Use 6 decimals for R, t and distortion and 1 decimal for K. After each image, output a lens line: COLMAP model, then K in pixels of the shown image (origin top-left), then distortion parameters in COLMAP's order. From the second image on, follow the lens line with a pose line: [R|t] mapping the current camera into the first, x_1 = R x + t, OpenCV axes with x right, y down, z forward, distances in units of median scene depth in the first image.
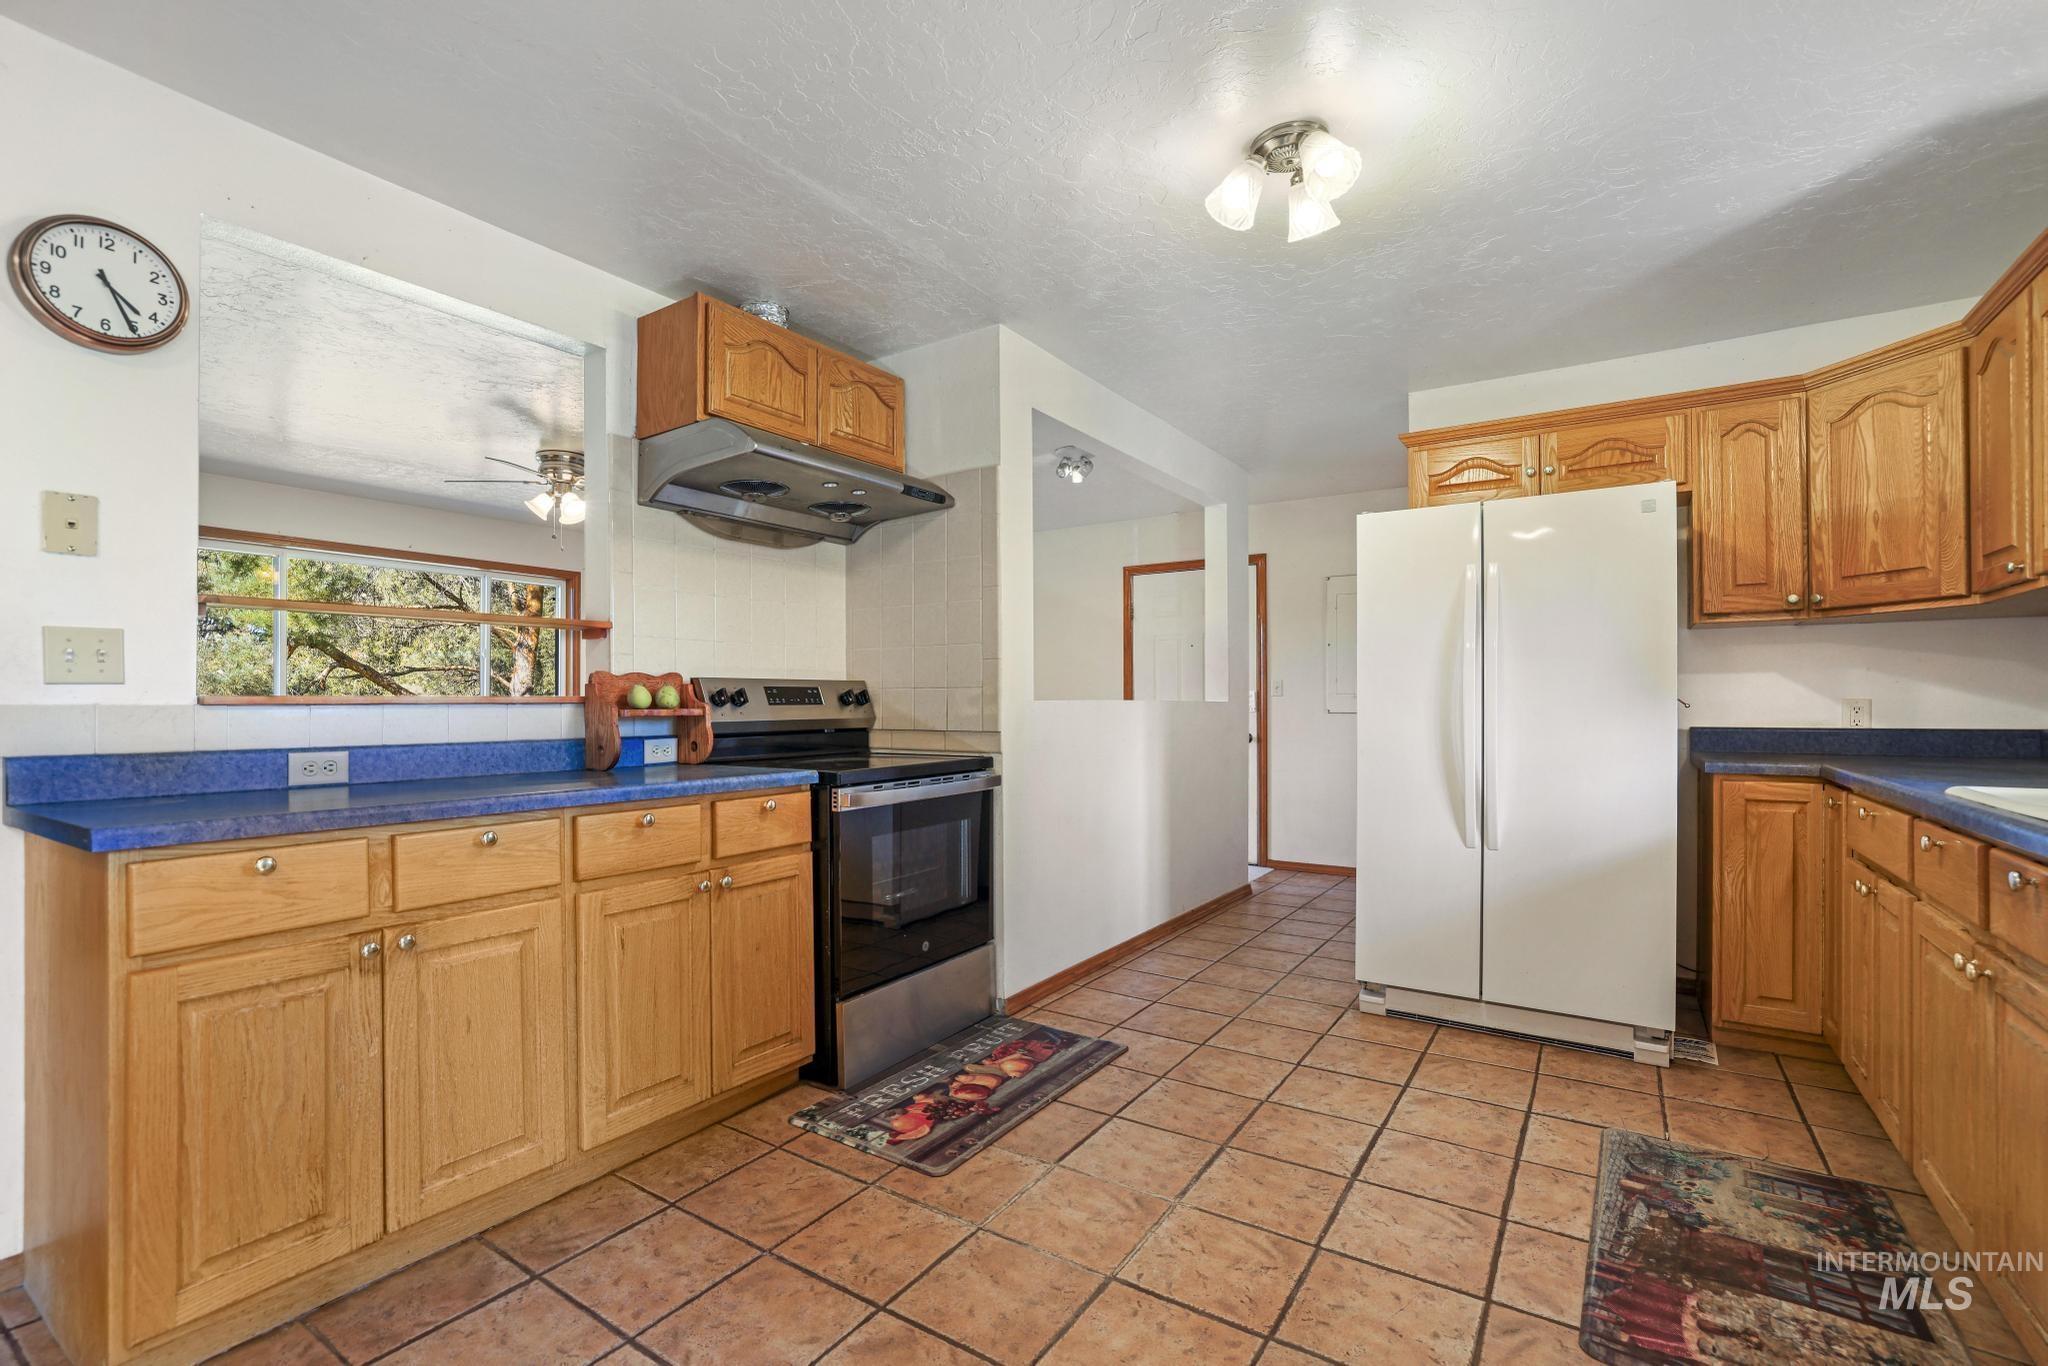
lens RADIAL K [[901.0, 0, 1026.6], [0, 901.0, 700.7], [0, 0, 1]] dist [-0.043738, 0.018487]
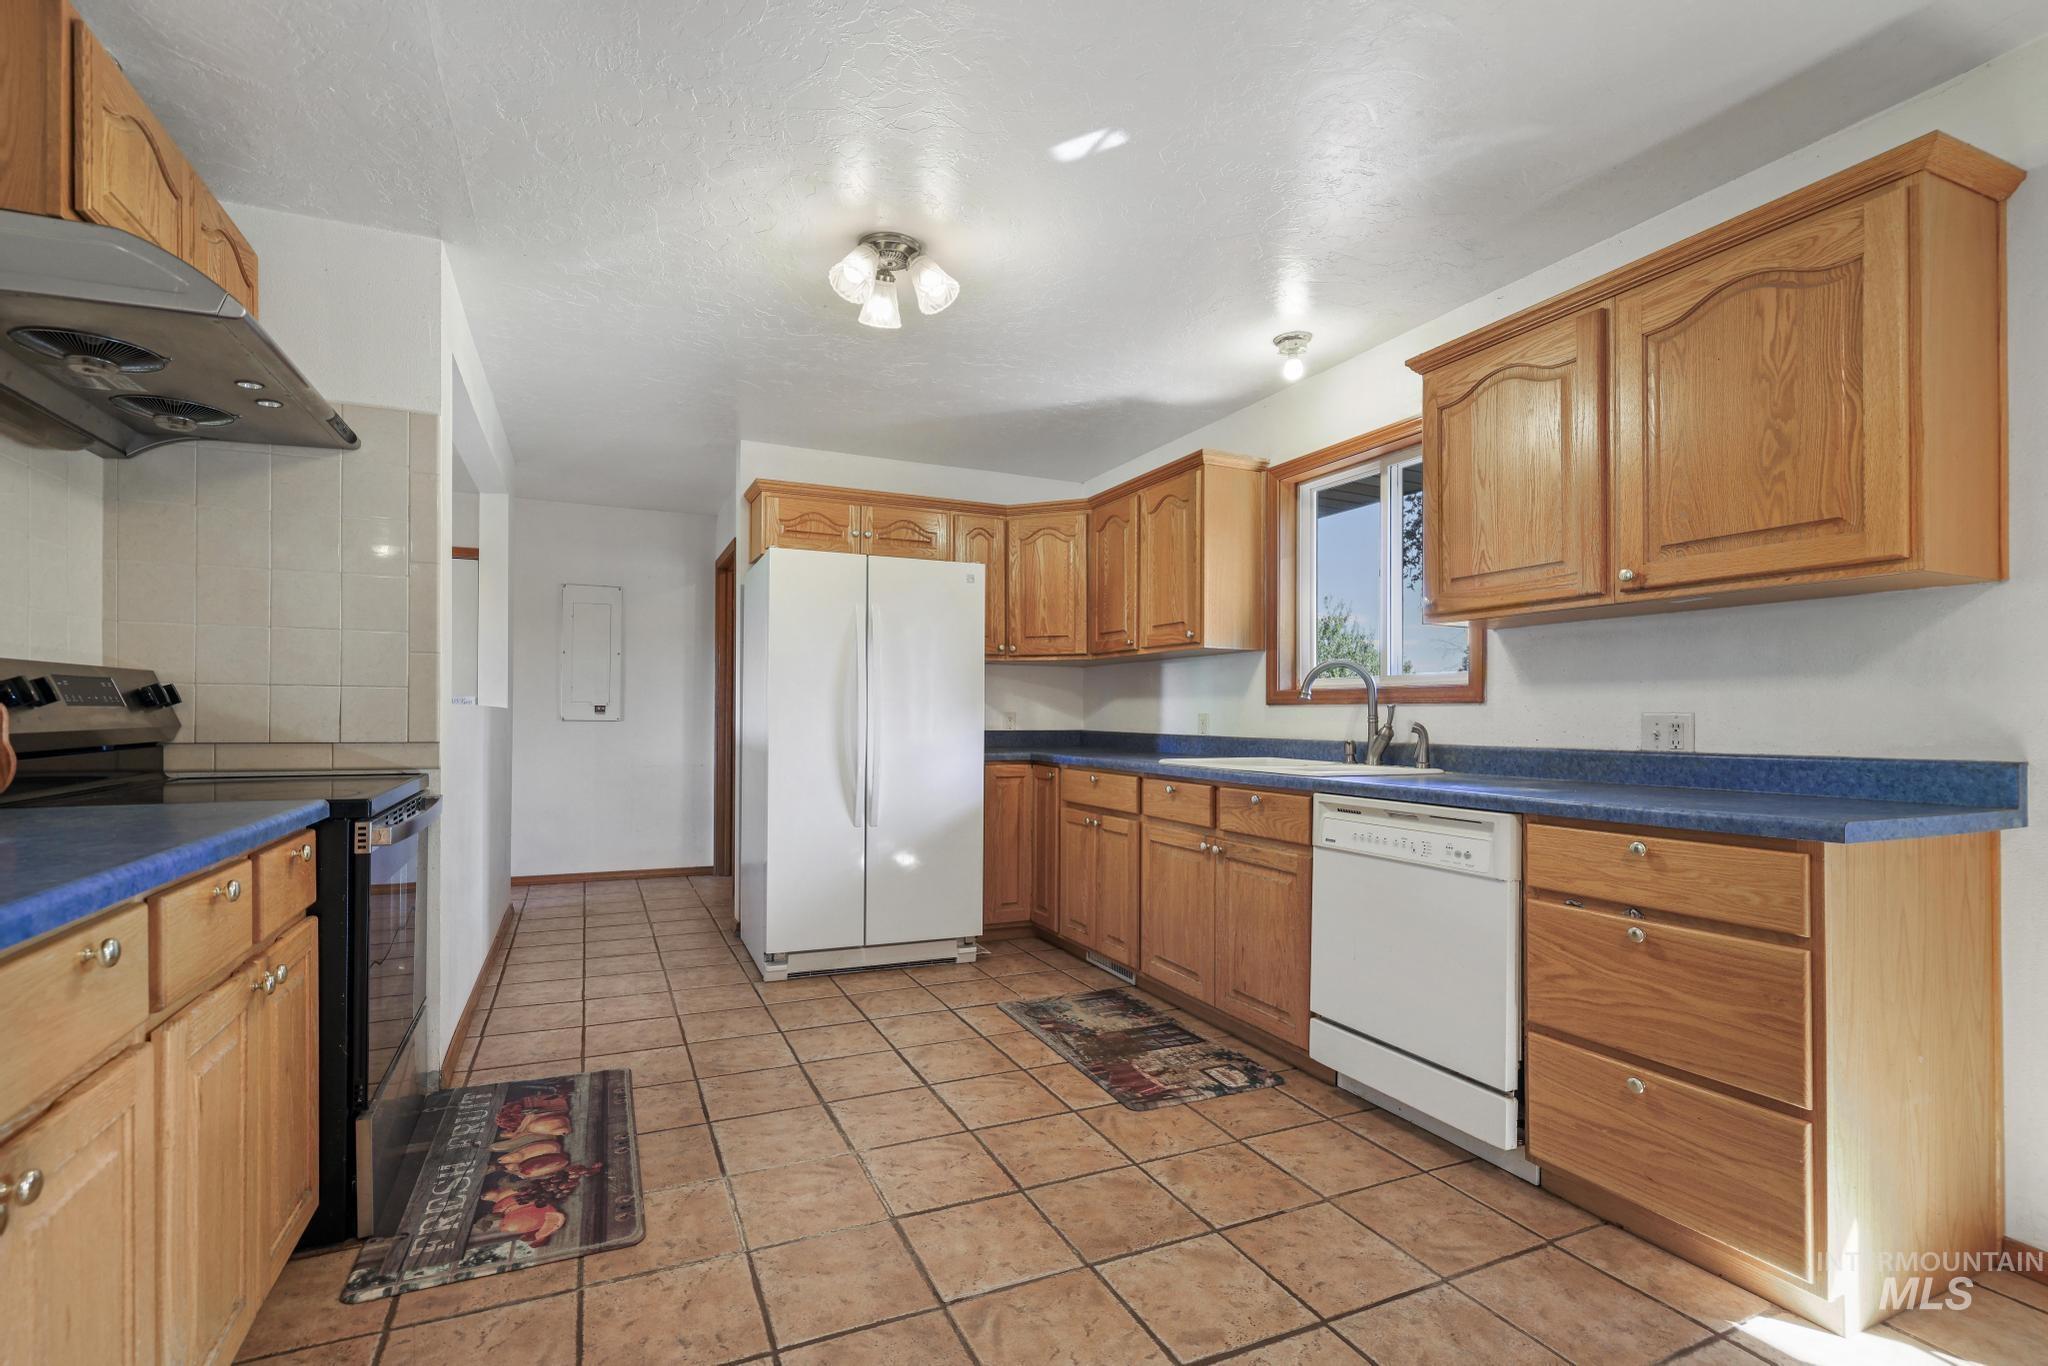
lens RADIAL K [[903.6, 0, 932.5], [0, 903.6, 705.4], [0, 0, 1]] dist [-0.001287, 0.000223]
pose [[0.565283, 0.015123, 0.824758, -0.576192], [-0.012372, 0.999875, -0.009854, 0.004859], [-0.824804, -0.004633, 0.565400, 0.214229]]
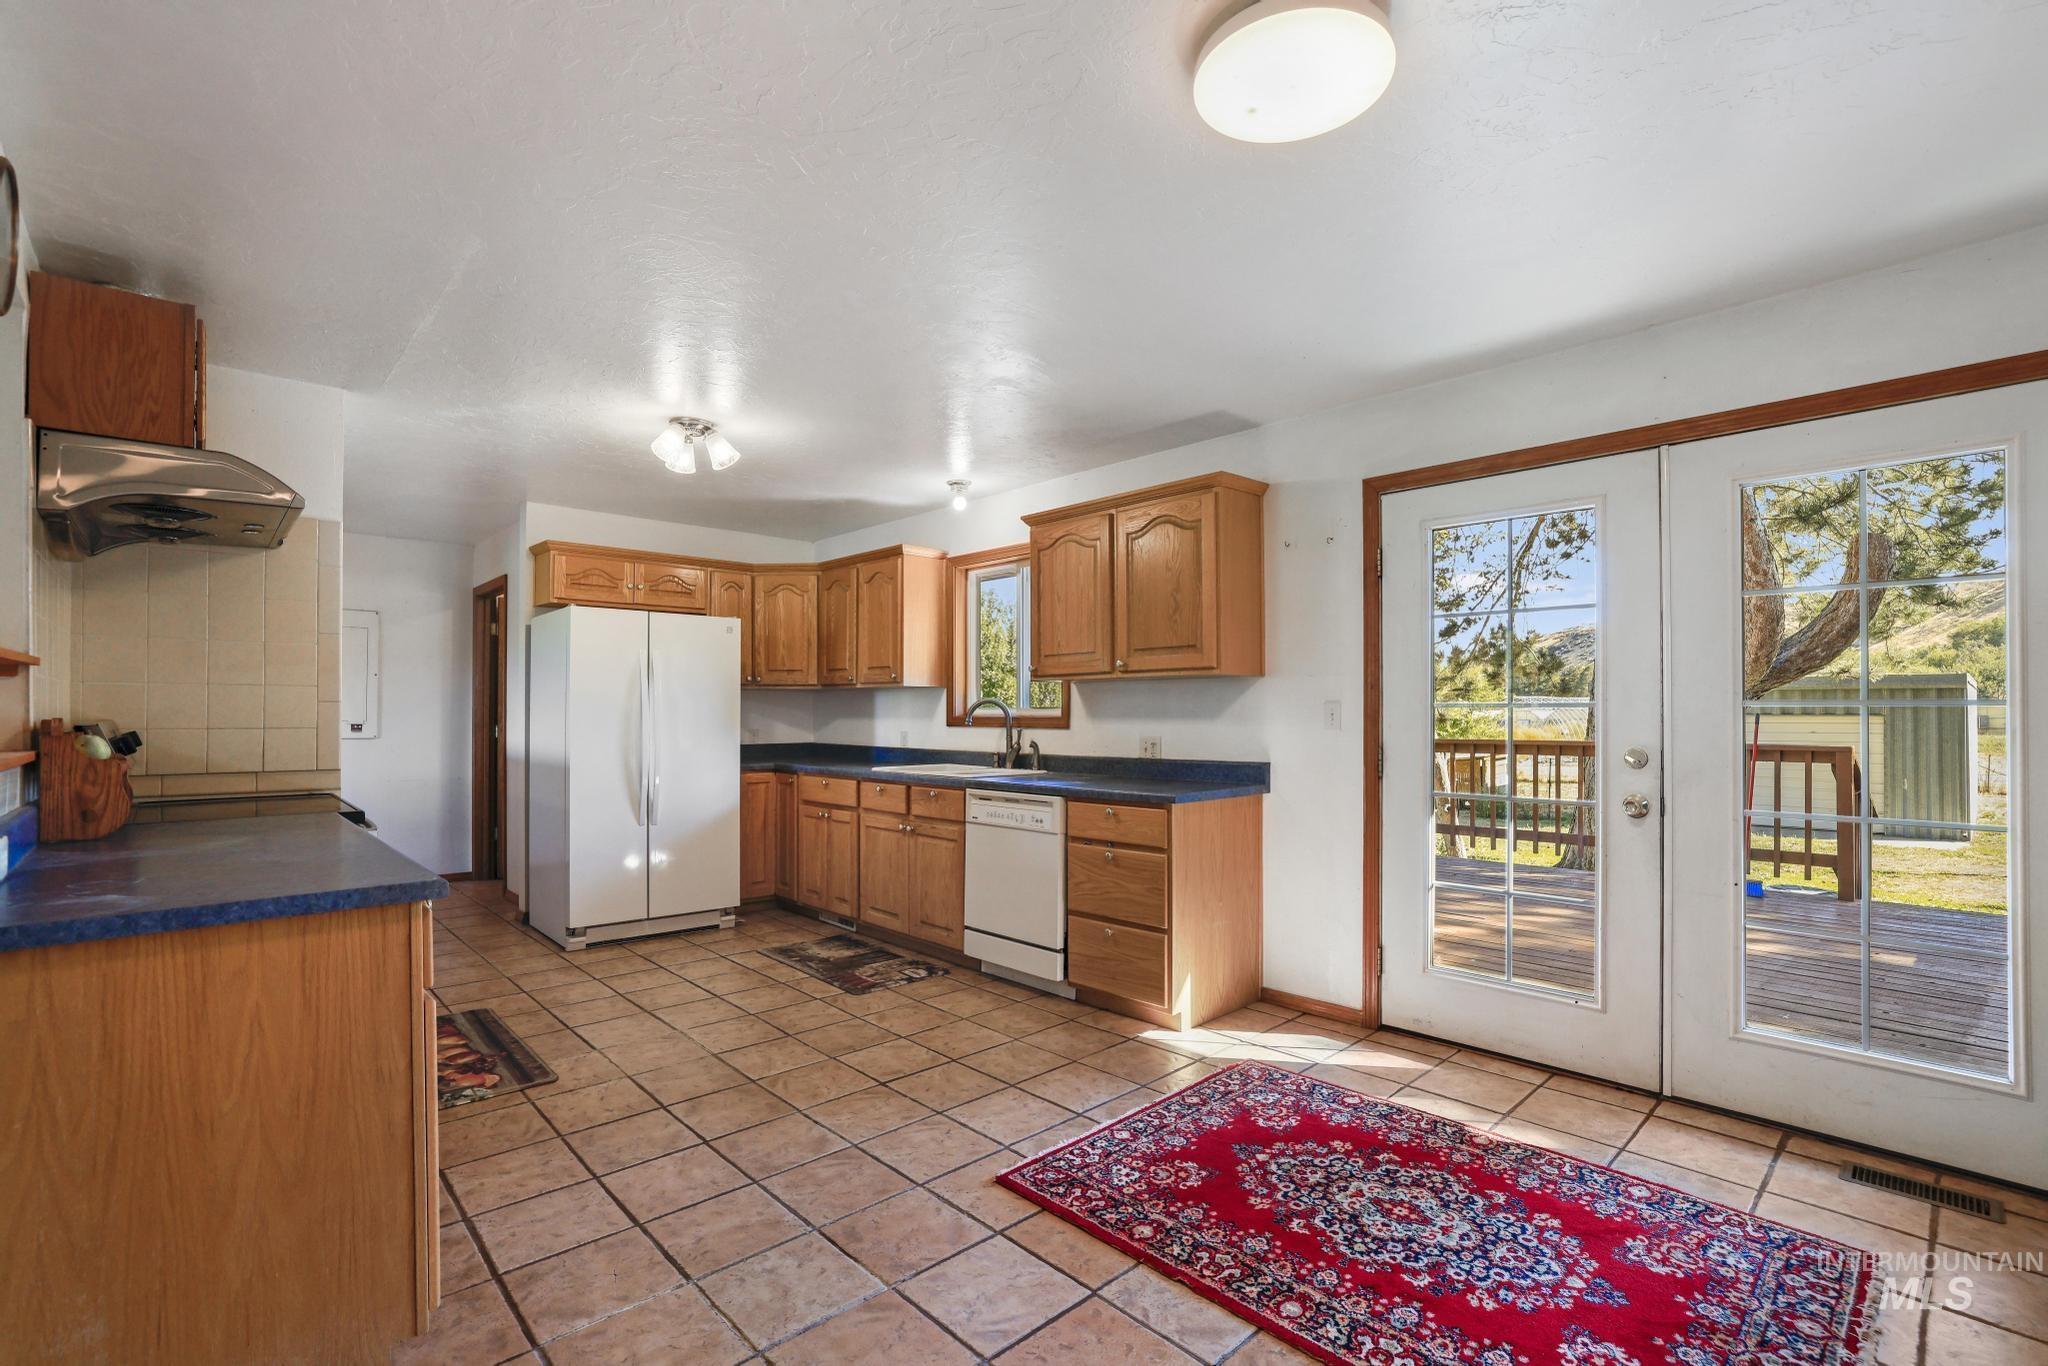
lens RADIAL K [[979.3, 0, 975.0], [0, 979.3, 692.5], [0, 0, 1]] dist [-0.066522, 0.027901]
pose [[0.252792, 0.020469, 0.967304, -1.202149], [-0.005828, 0.999790, -0.019633, -0.050452], [-0.967503, -0.000675, 0.252859, -0.029393]]
